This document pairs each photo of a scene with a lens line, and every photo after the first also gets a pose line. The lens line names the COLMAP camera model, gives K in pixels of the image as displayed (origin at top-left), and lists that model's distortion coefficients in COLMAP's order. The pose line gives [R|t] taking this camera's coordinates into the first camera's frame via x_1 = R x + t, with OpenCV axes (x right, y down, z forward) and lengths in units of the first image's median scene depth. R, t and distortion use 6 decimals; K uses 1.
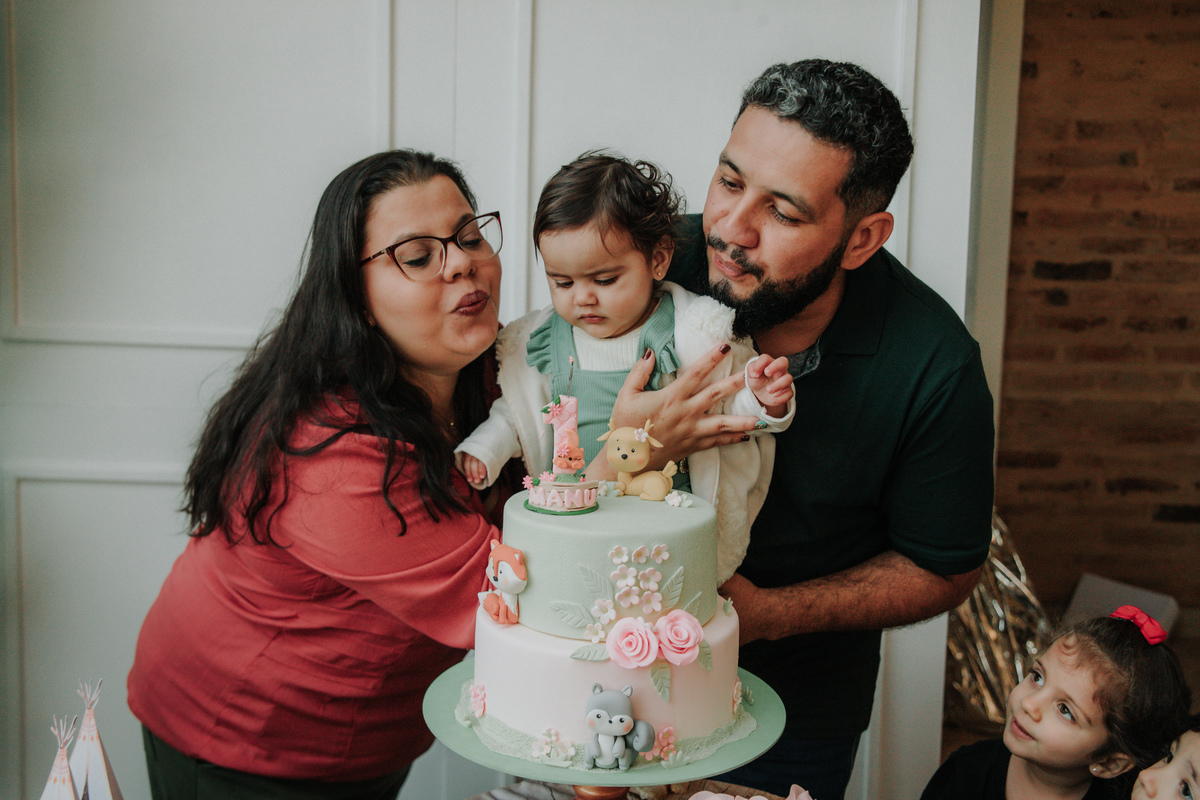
lens RADIAL K [[1283.3, 0, 611.7], [0, 1283.3, 410.6], [0, 0, 1]] dist [0.016580, 0.000000]
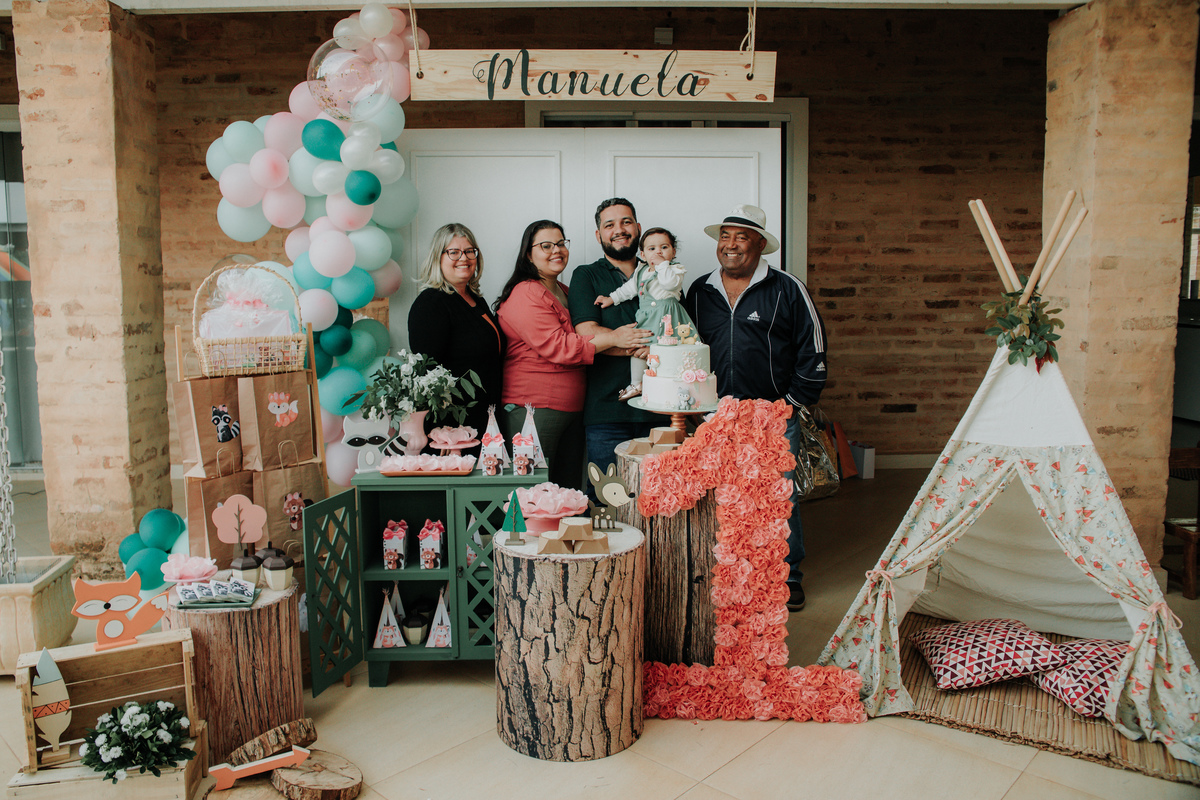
lens RADIAL K [[874.9, 0, 568.0], [0, 874.9, 376.1], [0, 0, 1]] dist [-0.109320, 0.082330]
pose [[0.999610, -0.027560, 0.004532, -0.088154], [0.027701, 0.999011, -0.034777, 0.064063], [-0.003569, 0.034889, 0.999385, -0.397729]]
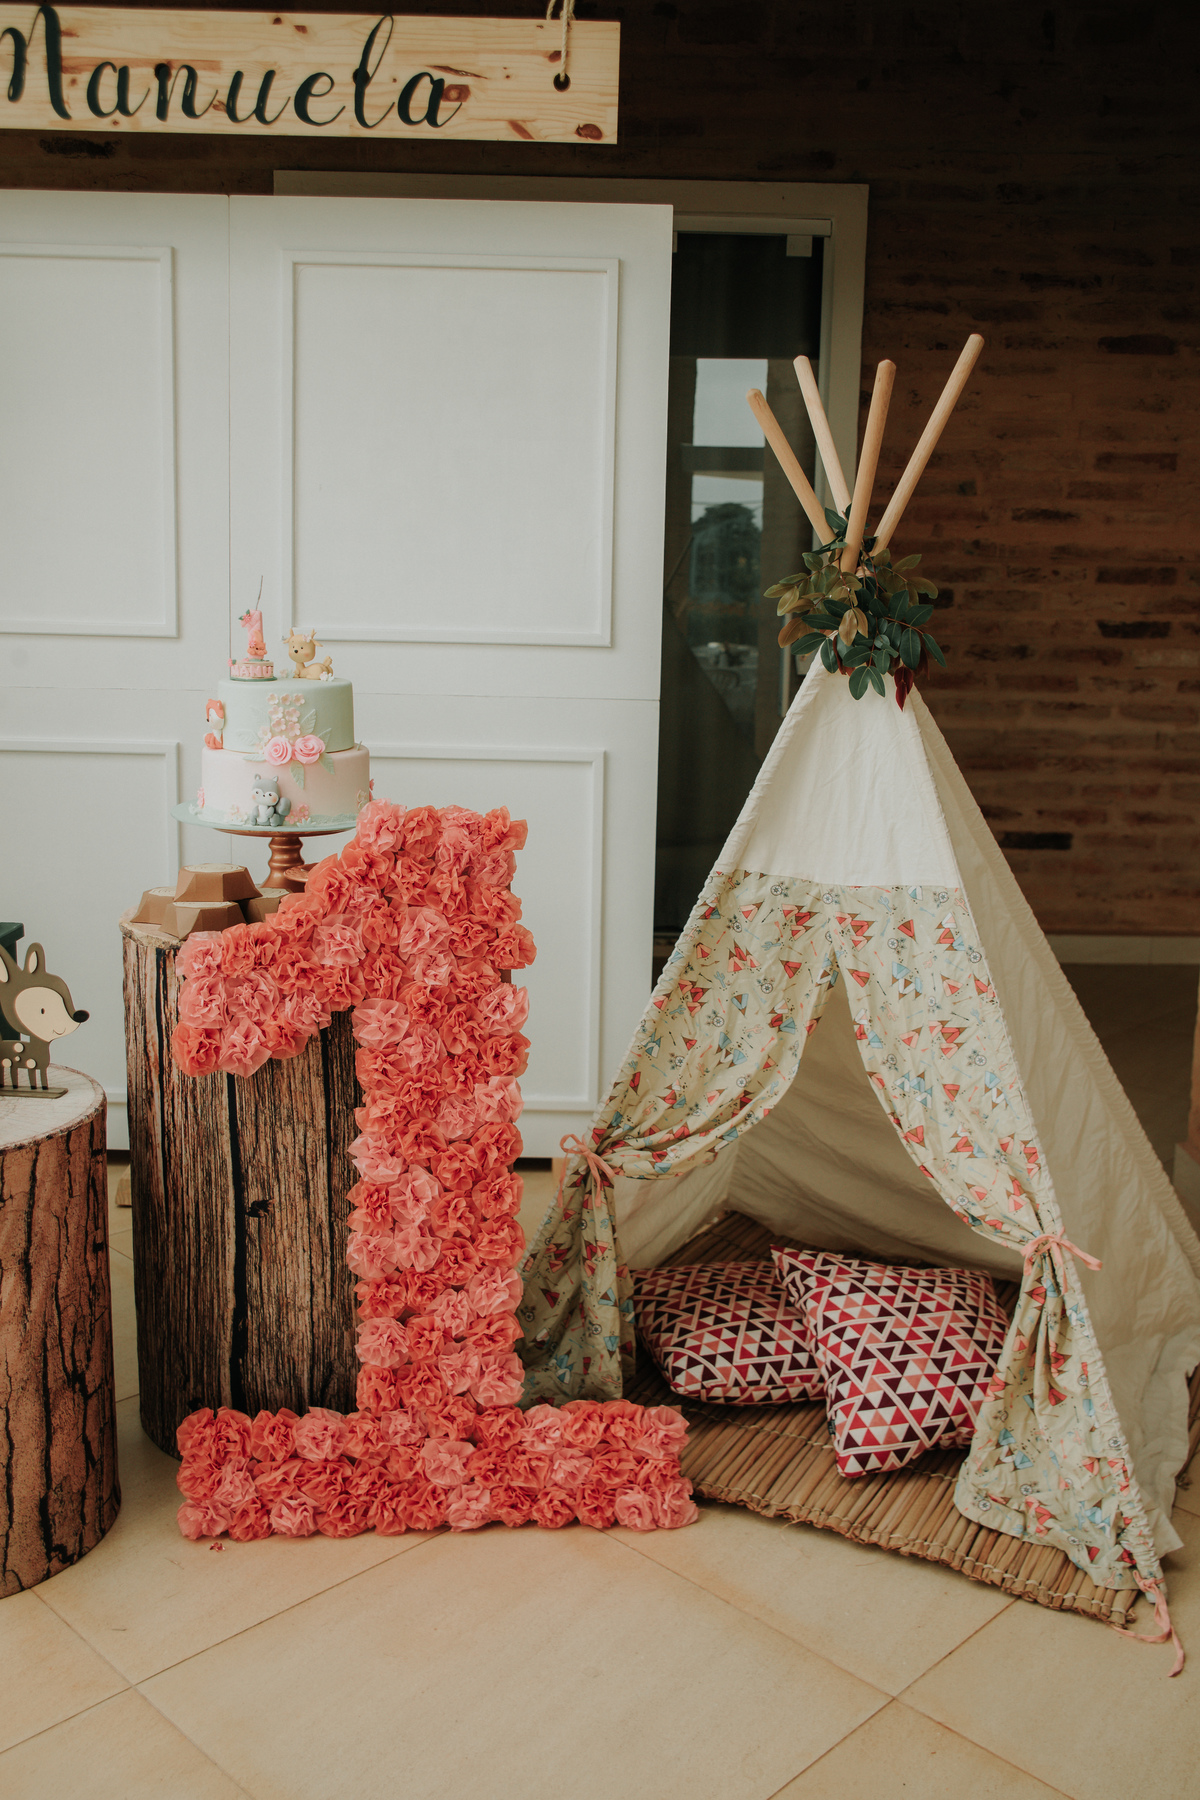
lens RADIAL K [[1612.0, 0, 584.7], [0, 1612.0, 900.3], [0, 0, 1]] dist [-0.078577, 0.092378]
pose [[0.999984, 0.001460, -0.005477, 0.105956], [-0.001187, 0.998769, 0.049590, 0.067076], [0.005543, -0.049583, 0.998755, -0.278165]]
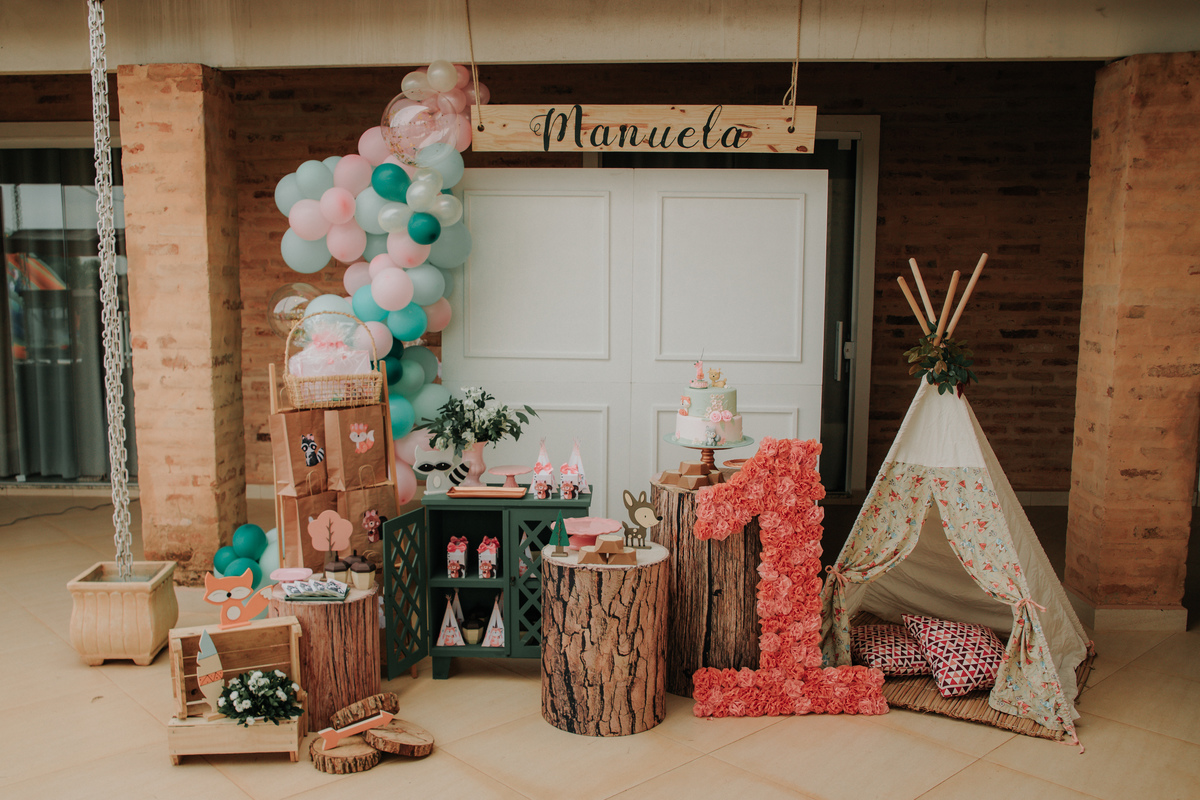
lens RADIAL K [[1038.8, 0, 561.7], [0, 1038.8, 434.5], [0, 0, 1]] dist [-0.091881, 0.080589]
pose [[0.997629, -0.007288, -0.068439, -0.065650], [0.007912, 0.999930, 0.008848, 0.050811], [0.068370, -0.009368, 0.997616, -0.630893]]
